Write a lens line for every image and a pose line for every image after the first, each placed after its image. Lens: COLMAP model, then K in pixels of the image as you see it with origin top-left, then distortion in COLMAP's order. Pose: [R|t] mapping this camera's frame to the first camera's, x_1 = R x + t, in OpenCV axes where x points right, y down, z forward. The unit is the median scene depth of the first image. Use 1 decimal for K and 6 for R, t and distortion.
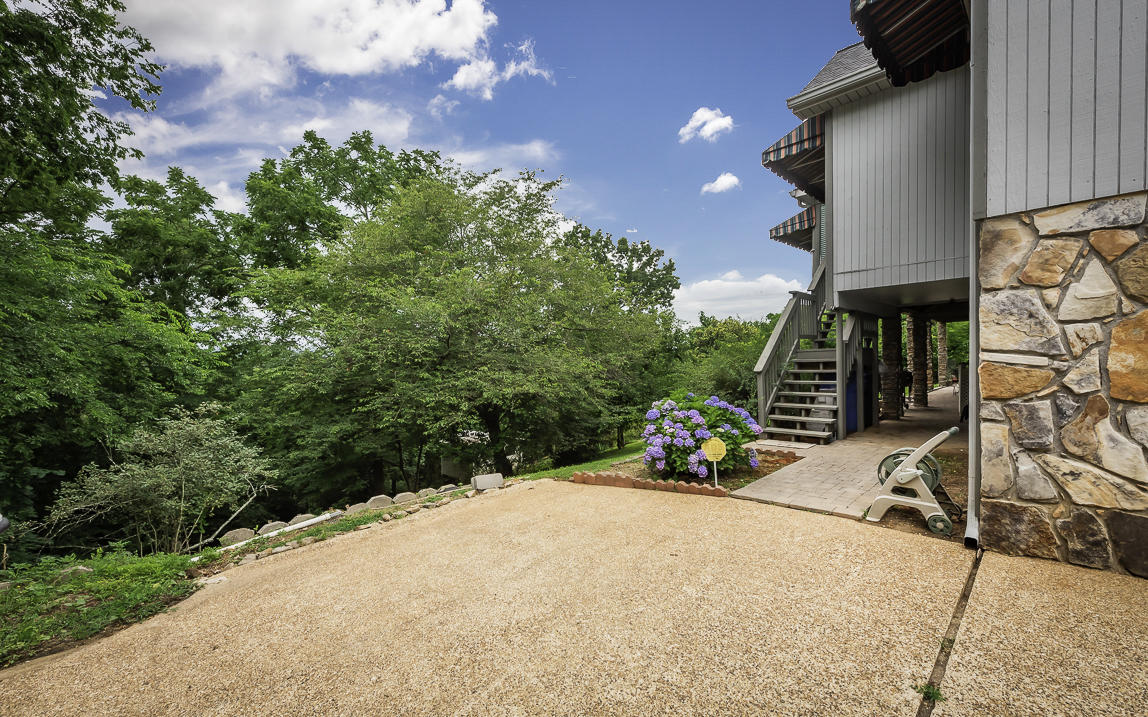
lens RADIAL K [[449.5, 0, 574.0], [0, 449.5, 358.5], [0, 0, 1]] dist [0.001262, -0.000315]
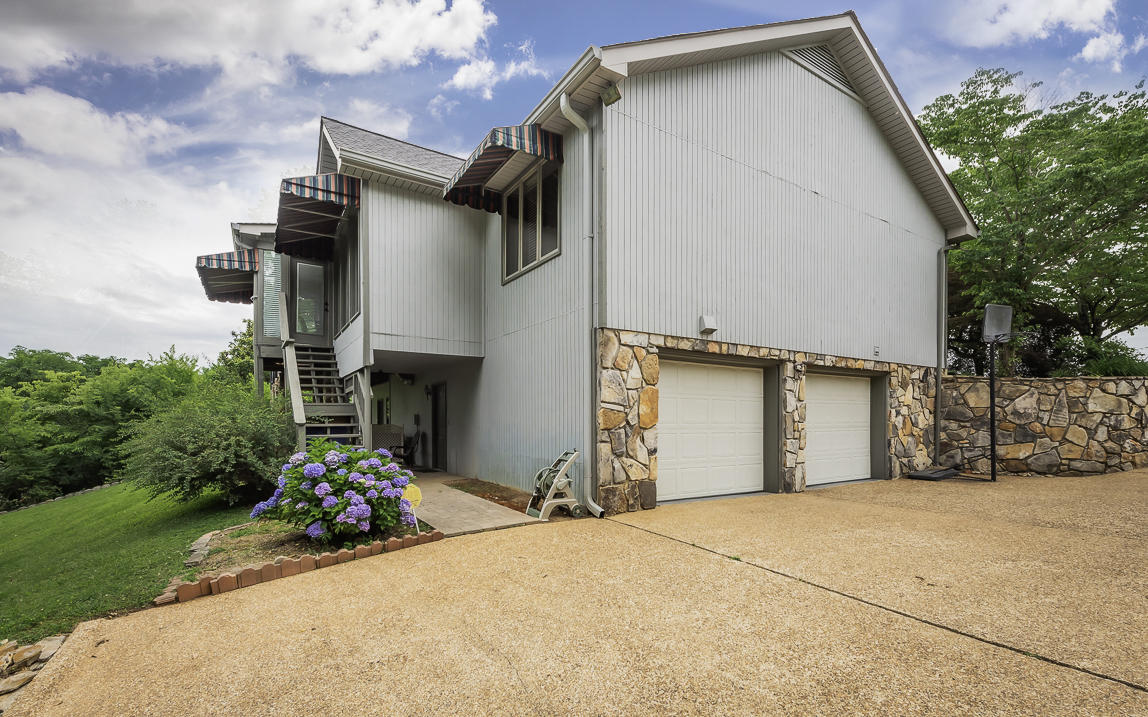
lens RADIAL K [[451.7, 0, 570.4], [0, 451.7, 401.9], [0, 0, 1]] dist [0.013673, -0.000063]
pose [[0.277648, 0.055434, 0.959082, -0.859383], [-0.010215, 0.998448, -0.054752, 0.084364], [-0.960628, 0.005405, 0.277784, 0.671047]]
